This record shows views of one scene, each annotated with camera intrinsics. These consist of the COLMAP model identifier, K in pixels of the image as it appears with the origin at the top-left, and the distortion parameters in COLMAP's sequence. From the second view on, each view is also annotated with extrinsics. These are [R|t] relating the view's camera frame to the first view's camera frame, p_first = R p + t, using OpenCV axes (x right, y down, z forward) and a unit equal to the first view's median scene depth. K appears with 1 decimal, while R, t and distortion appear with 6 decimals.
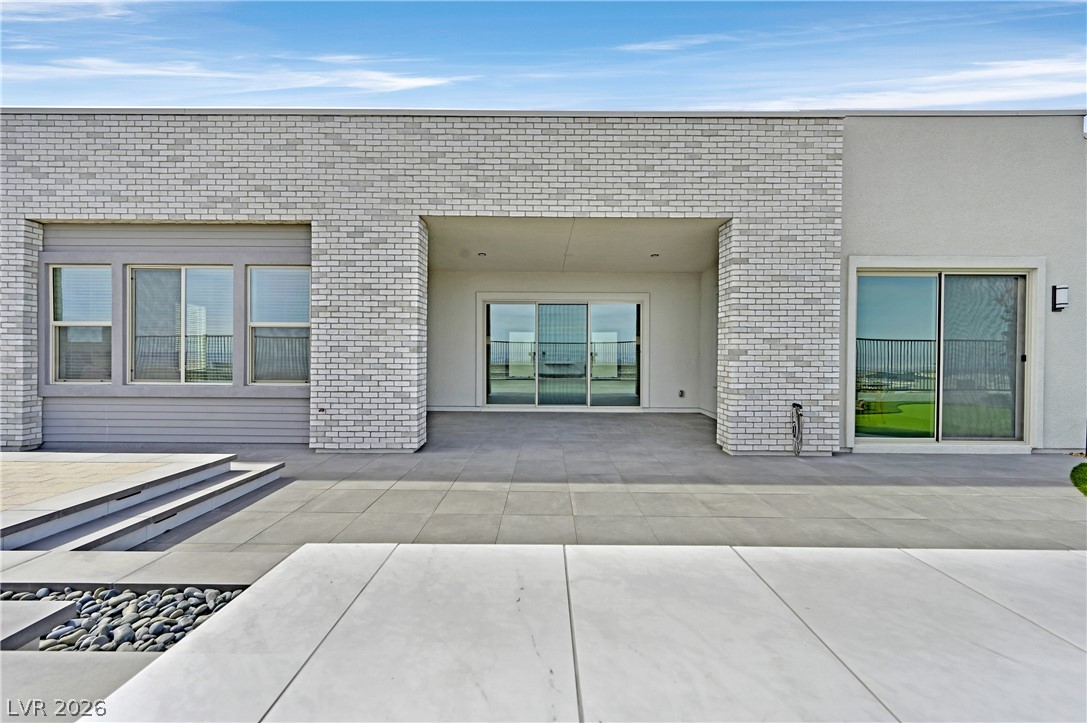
lens RADIAL K [[433.6, 0, 541.5], [0, 433.6, 358.9], [0, 0, 1]] dist [0.002872, 0.000161]
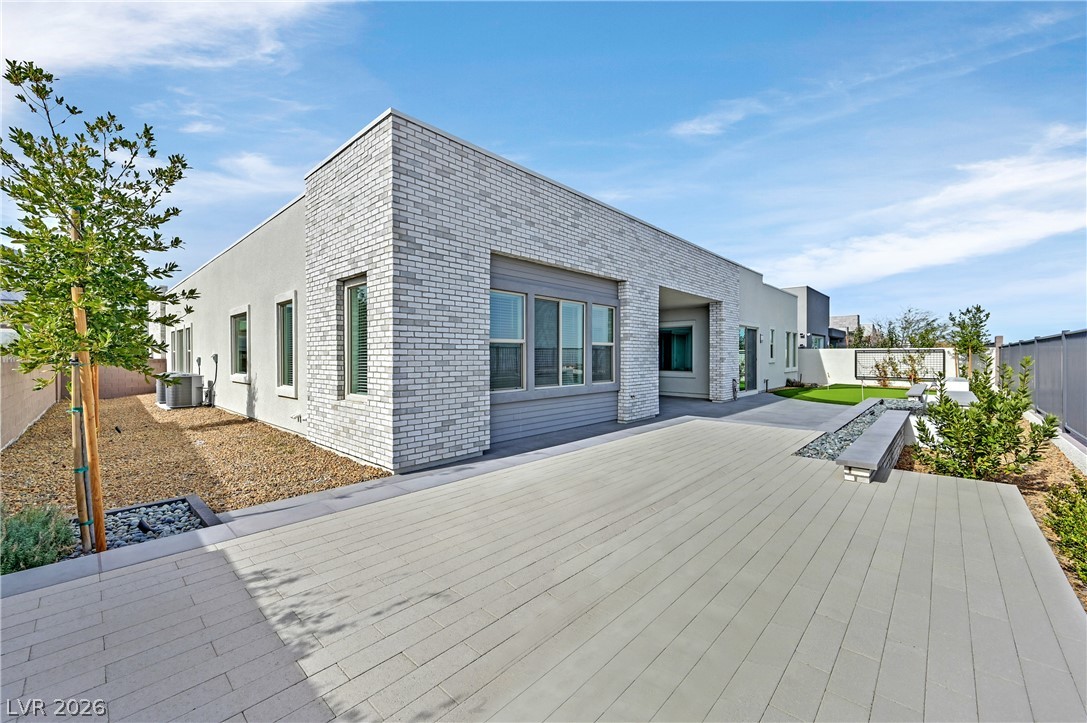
lens RADIAL K [[433.6, 0, 541.5], [0, 433.6, 358.9], [0, 0, 1]] dist [0.002872, 0.000161]
pose [[0.674902, -0.011614, 0.737816, -1.941624], [0.014114, 0.999896, 0.002828, -0.035222], [-0.737773, 0.008505, 0.674996, 0.138829]]
